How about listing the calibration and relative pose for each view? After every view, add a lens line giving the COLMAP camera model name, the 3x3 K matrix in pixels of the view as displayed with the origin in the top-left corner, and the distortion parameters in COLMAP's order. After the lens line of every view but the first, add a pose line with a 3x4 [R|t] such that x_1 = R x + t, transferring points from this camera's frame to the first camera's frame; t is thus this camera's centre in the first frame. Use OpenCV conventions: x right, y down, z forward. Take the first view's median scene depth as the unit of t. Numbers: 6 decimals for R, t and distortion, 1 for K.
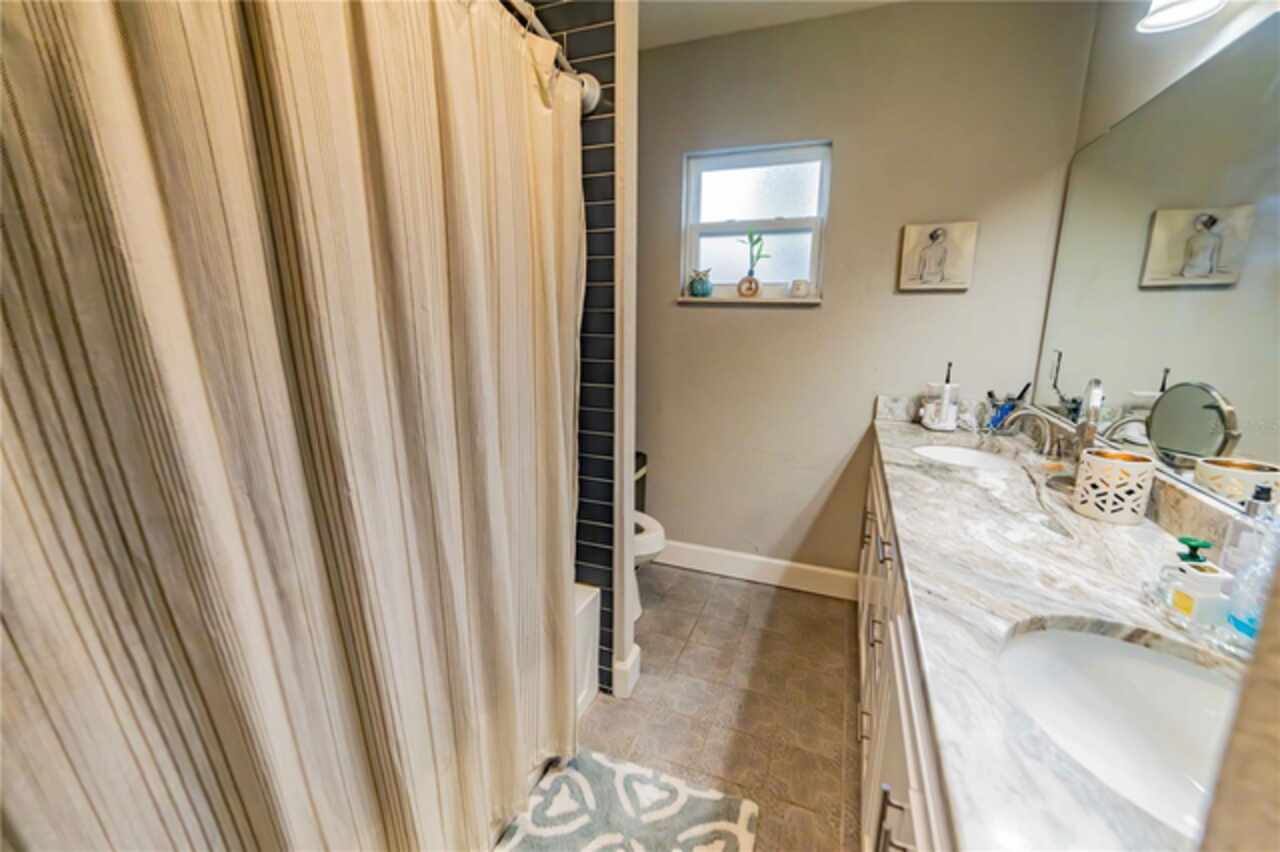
lens RADIAL K [[527.9, 0, 640.0], [0, 527.9, 426.0], [0, 0, 1]] dist [0.003181, 0.006113]
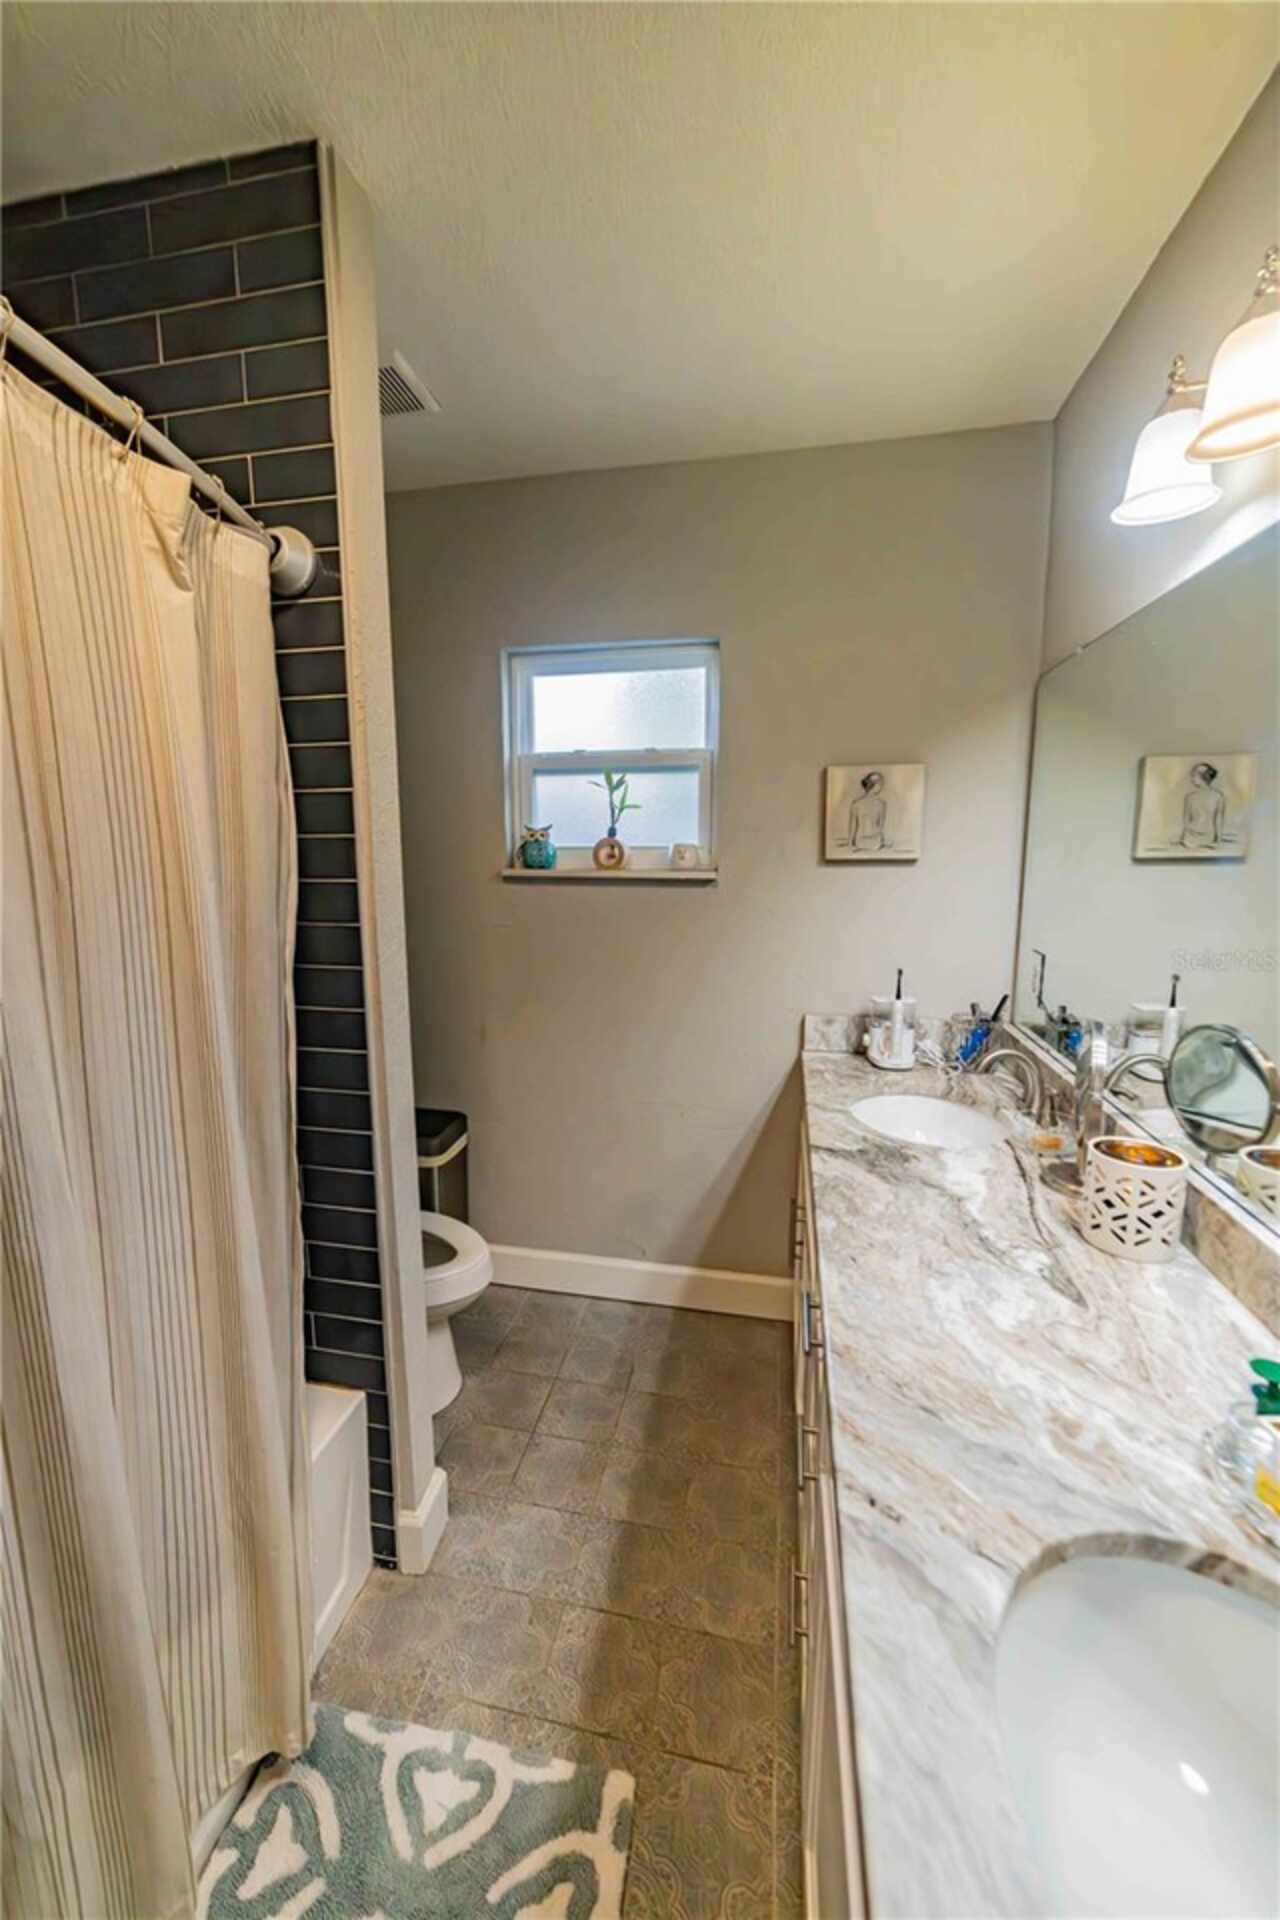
lens RADIAL K [[724.0, 0, 640.0], [0, 724.0, 960.0], [0, 0, 1]] dist [-0.000932, 0.005625]
pose [[0.985370, -0.042703, 0.164990, 0.119002], [0.048783, 0.998265, -0.032974, -0.133854], [-0.163296, 0.040540, 0.985744, 0.156624]]
